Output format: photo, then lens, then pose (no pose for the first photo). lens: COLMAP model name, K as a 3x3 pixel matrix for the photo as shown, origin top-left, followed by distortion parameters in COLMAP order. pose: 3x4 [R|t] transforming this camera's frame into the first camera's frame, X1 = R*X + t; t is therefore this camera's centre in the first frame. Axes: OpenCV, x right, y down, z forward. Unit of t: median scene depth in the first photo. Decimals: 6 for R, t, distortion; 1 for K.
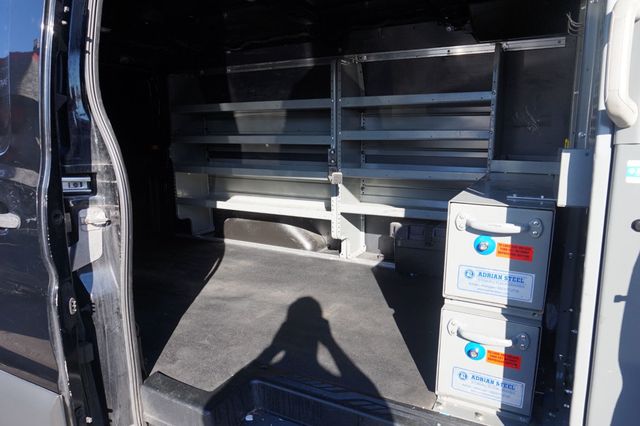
lens RADIAL K [[435.9, 0, 320.0], [0, 435.9, 213.0], [0, 0, 1]] dist [-0.025213, 0.026037]
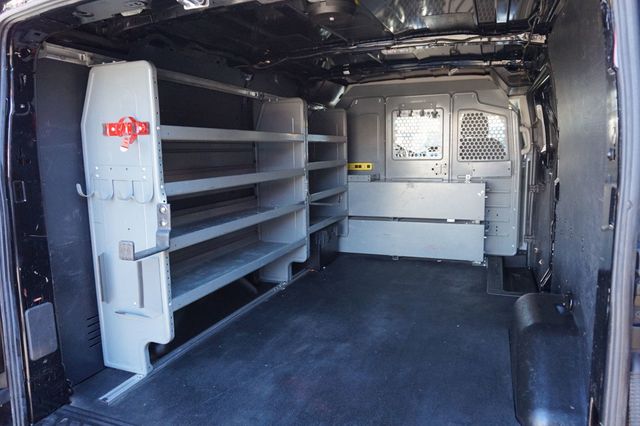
lens RADIAL K [[435.9, 0, 320.0], [0, 435.9, 213.0], [0, 0, 1]] dist [-0.025213, 0.026037]
pose [[-0.123837, -0.142931, 0.981955, -1.046471], [0.181936, 0.969526, 0.164067, -0.232699], [-0.975481, 0.198971, -0.094059, 1.059235]]
